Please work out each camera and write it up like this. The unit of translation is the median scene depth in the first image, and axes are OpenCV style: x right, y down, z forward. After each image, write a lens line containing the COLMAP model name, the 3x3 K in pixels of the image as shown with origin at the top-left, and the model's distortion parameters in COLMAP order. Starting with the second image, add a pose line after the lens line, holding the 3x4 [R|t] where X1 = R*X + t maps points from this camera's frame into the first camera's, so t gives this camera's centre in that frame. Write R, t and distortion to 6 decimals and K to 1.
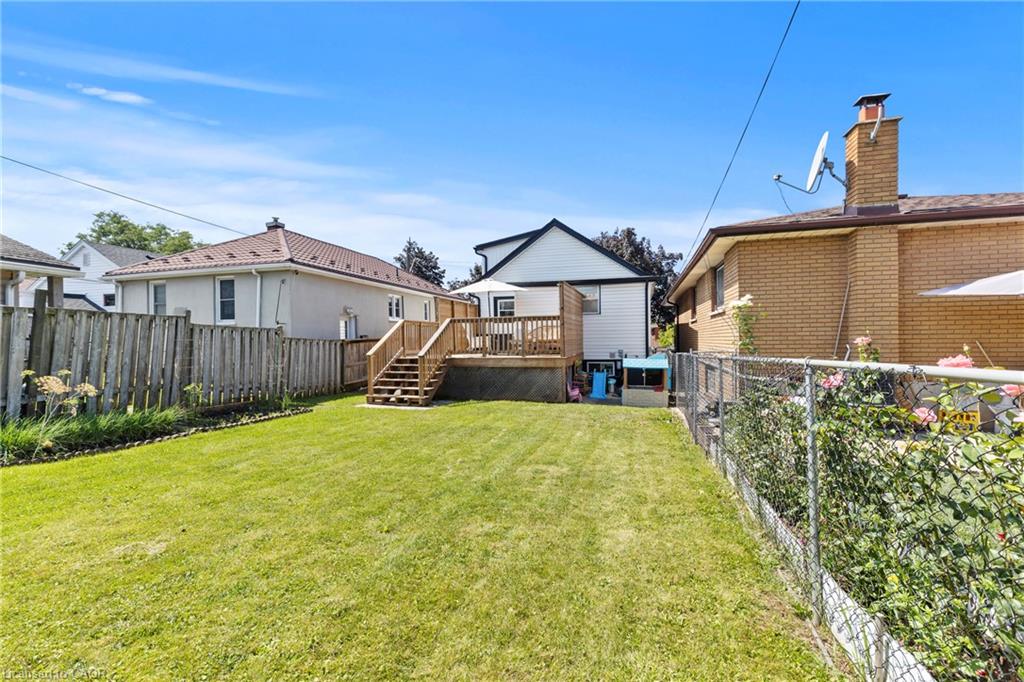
lens RADIAL K [[464.5, 0, 513.9], [0, 464.5, 338.8], [0, 0, 1]] dist [0.000410, -0.000053]
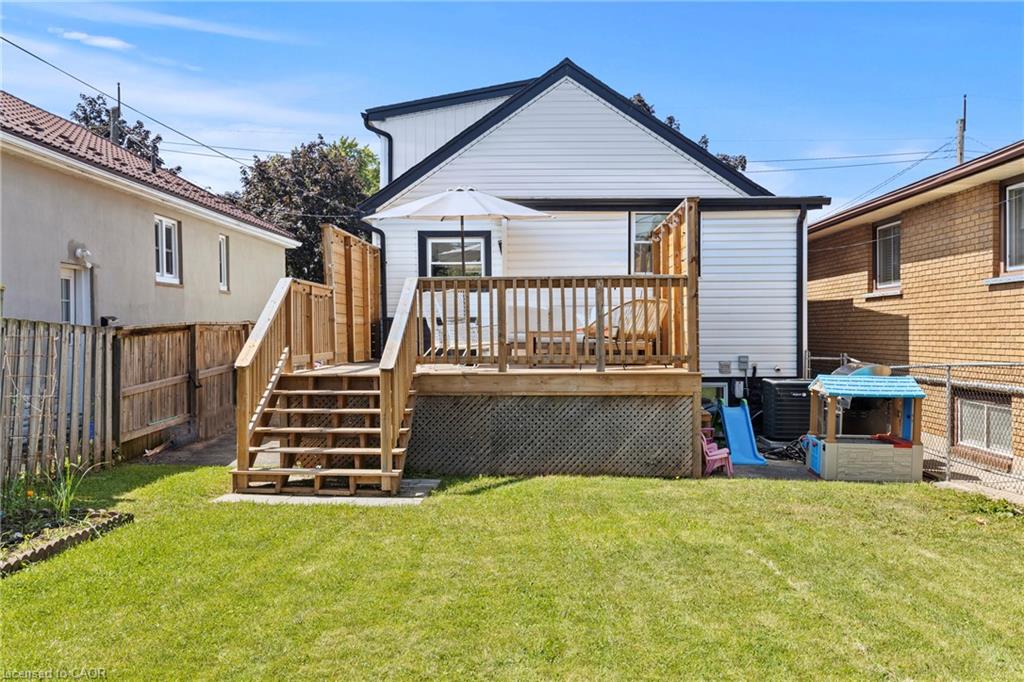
lens RADIAL K [[1002.4, 0, 509.6], [0, 1002.4, 342.2], [0, 0, 1]] dist [-0.011223, 0.000000]
pose [[0.969569, 0.006822, 0.244723, -0.264142], [-0.009209, 0.999921, 0.008613, 0.004777], [-0.244645, -0.010604, 0.969555, 0.123950]]
